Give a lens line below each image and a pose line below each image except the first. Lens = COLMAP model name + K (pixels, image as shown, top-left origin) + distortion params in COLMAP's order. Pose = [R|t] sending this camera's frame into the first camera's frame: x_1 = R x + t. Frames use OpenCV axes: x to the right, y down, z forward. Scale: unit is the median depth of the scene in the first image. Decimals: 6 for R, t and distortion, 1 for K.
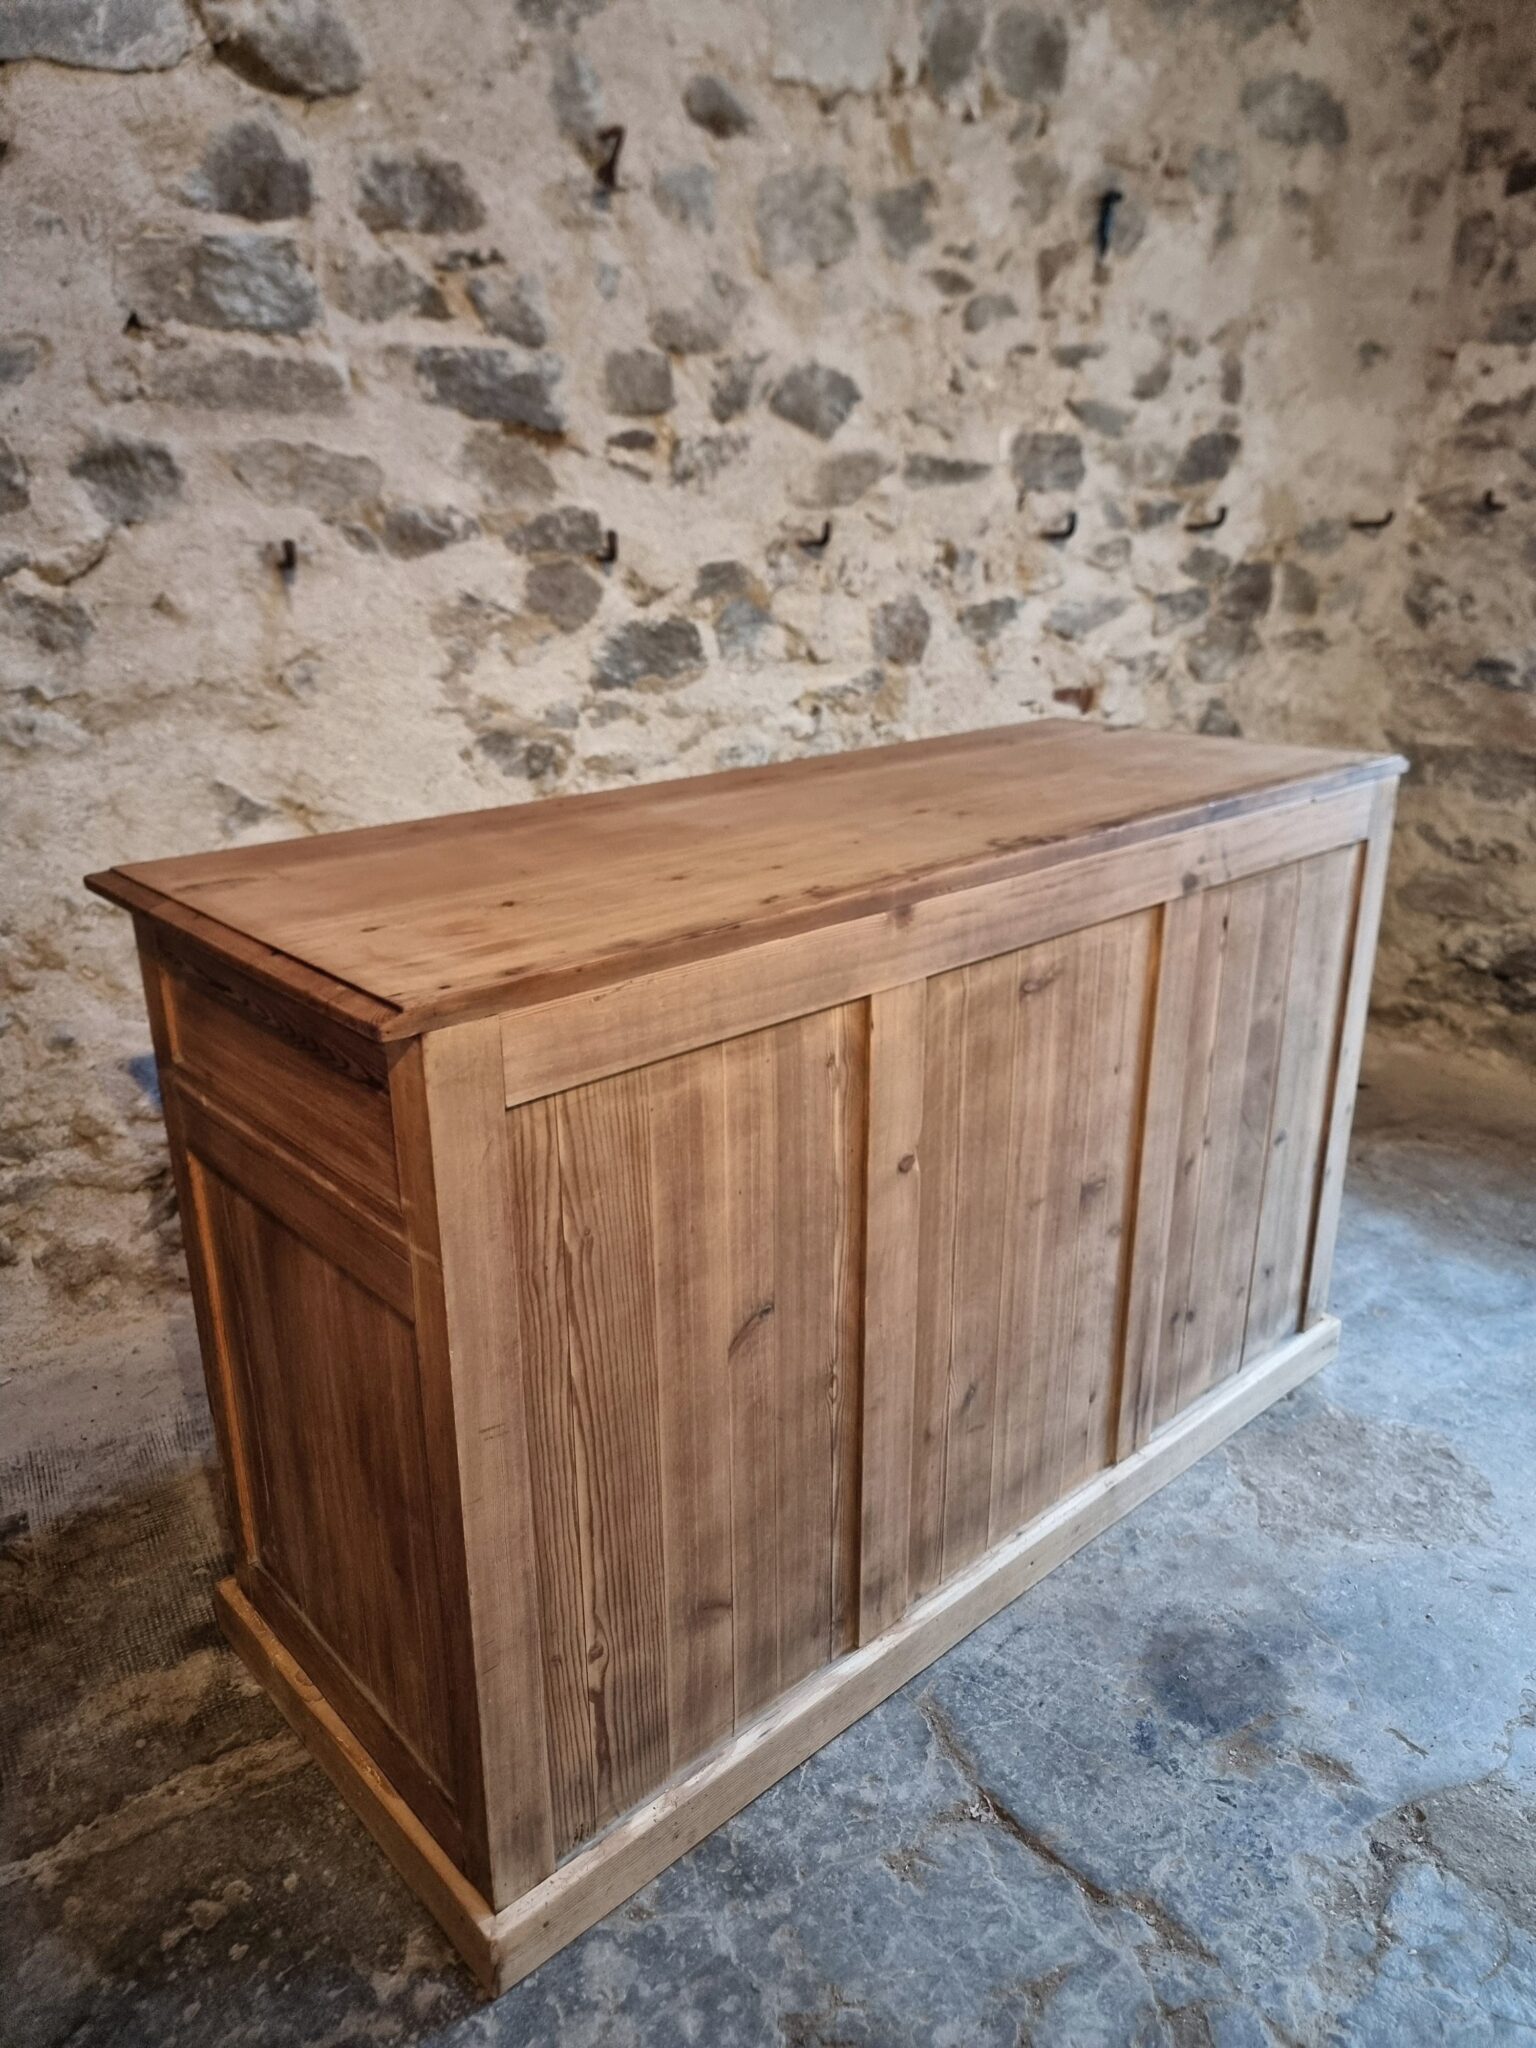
lens RADIAL K [[1446.6, 0, 761.6], [0, 1446.6, 1022.4], [0, 0, 1]] dist [0.052893, -0.054391]
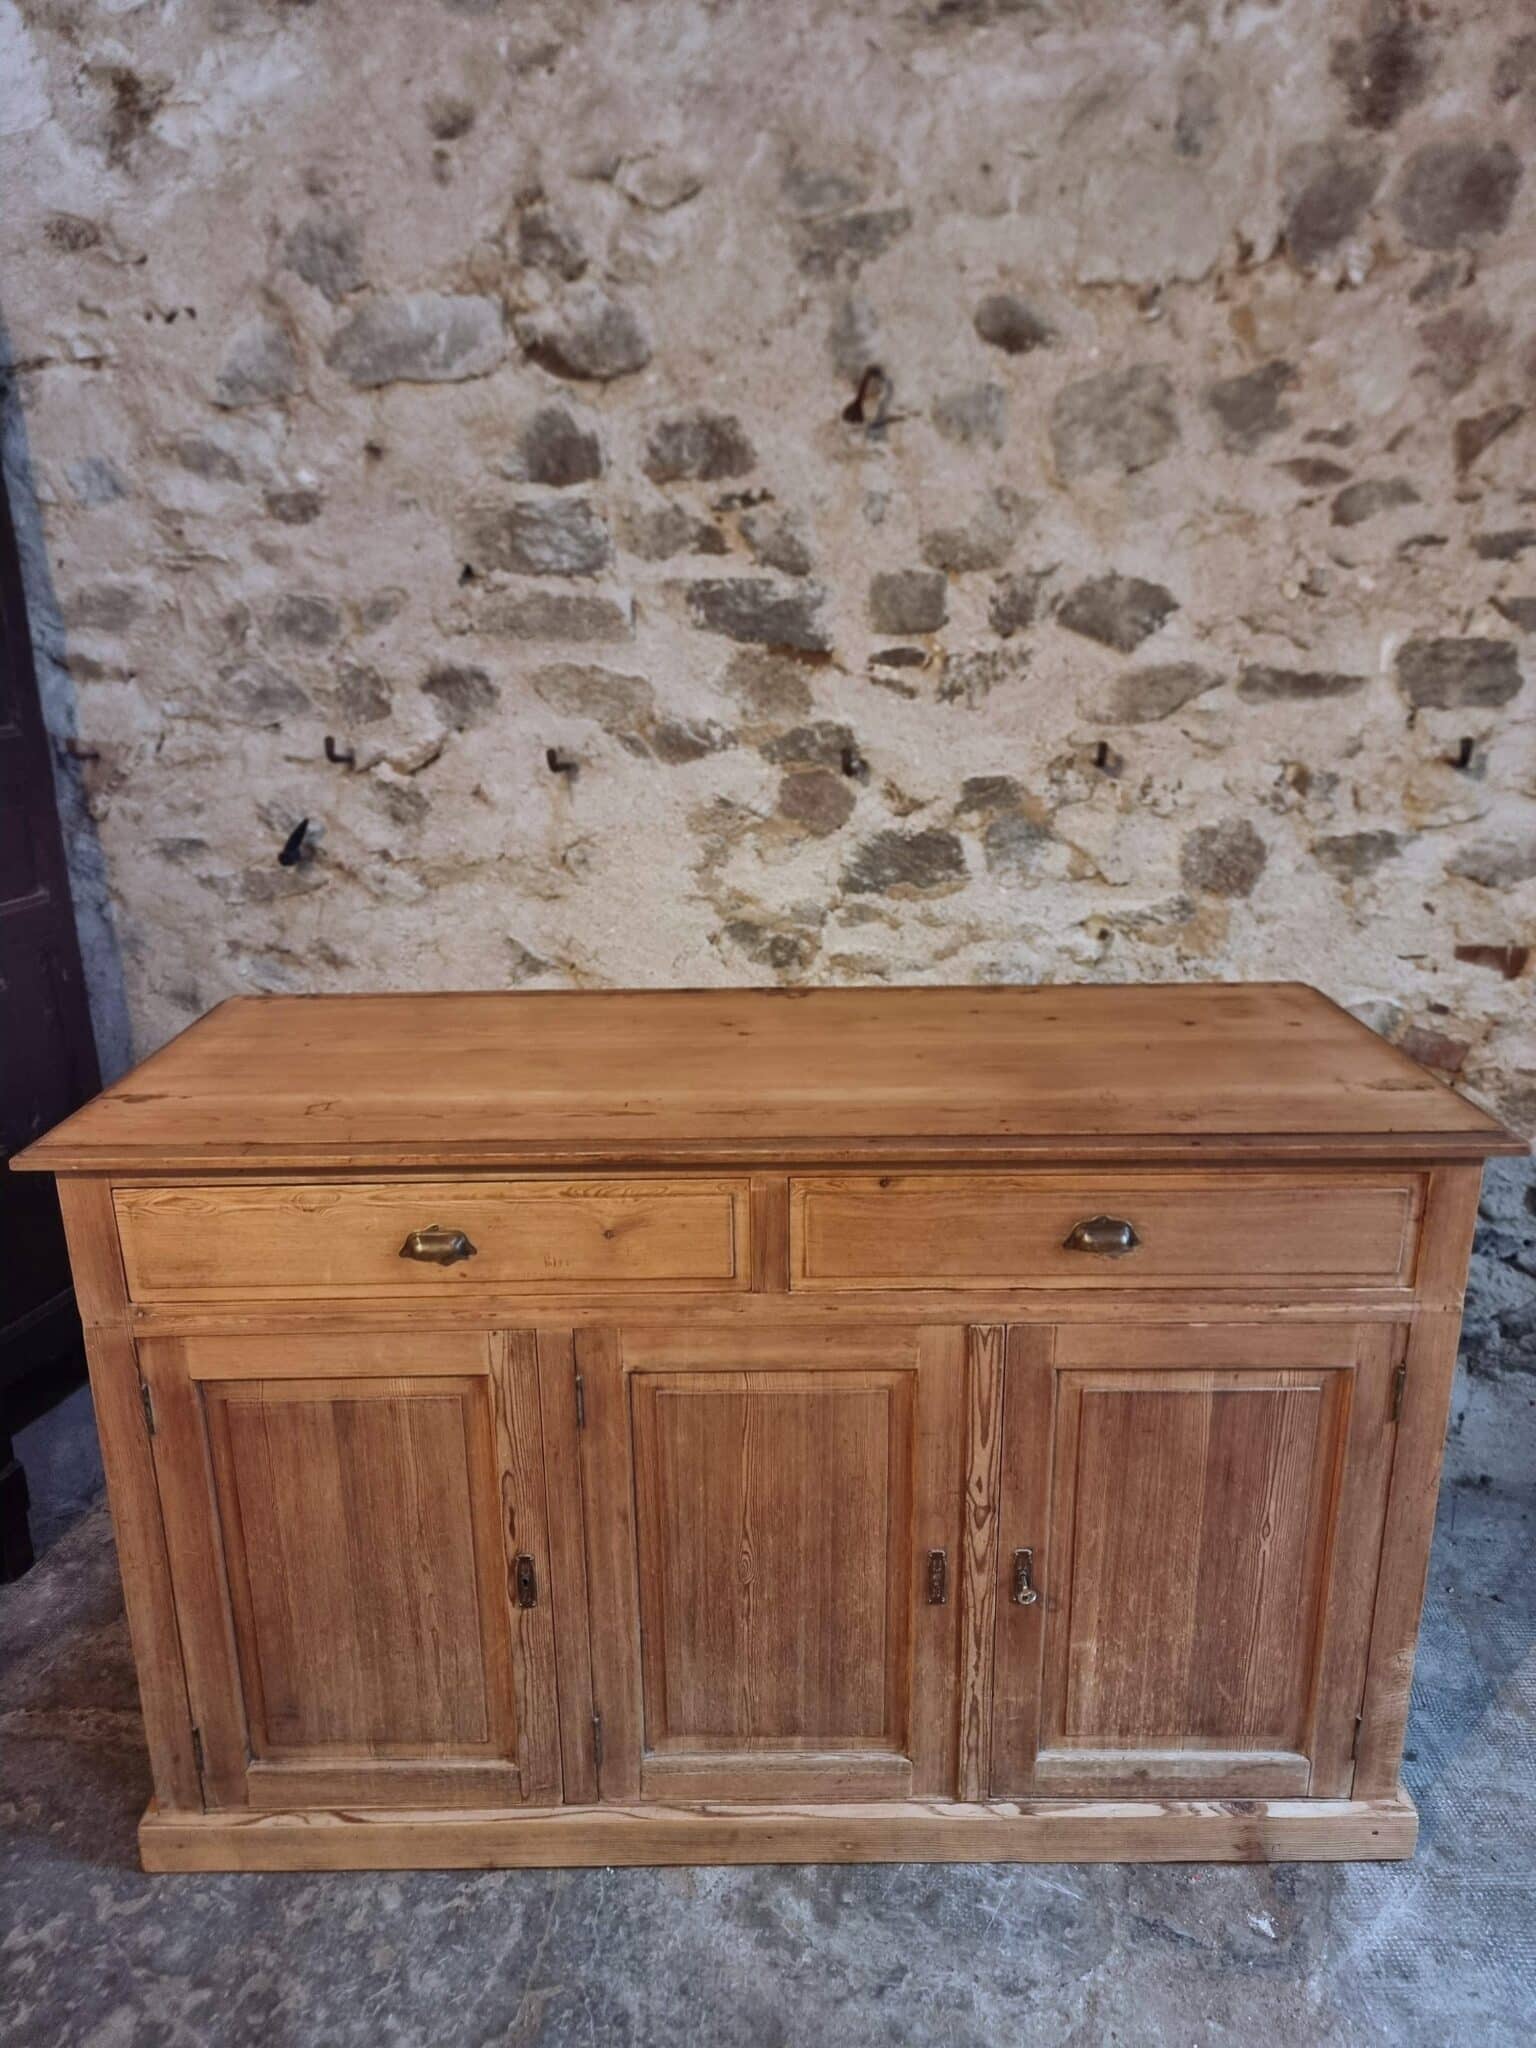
lens RADIAL K [[1429.7, 0, 761.0], [0, 1429.7, 1038.7], [0, 0, 1]] dist [0.064121, -0.062645]
pose [[0.774460, 0.189229, -0.603658, 0.485855], [-0.205576, 0.977707, 0.042740, -0.165620], [0.598289, 0.090998, 0.796097, 0.179468]]
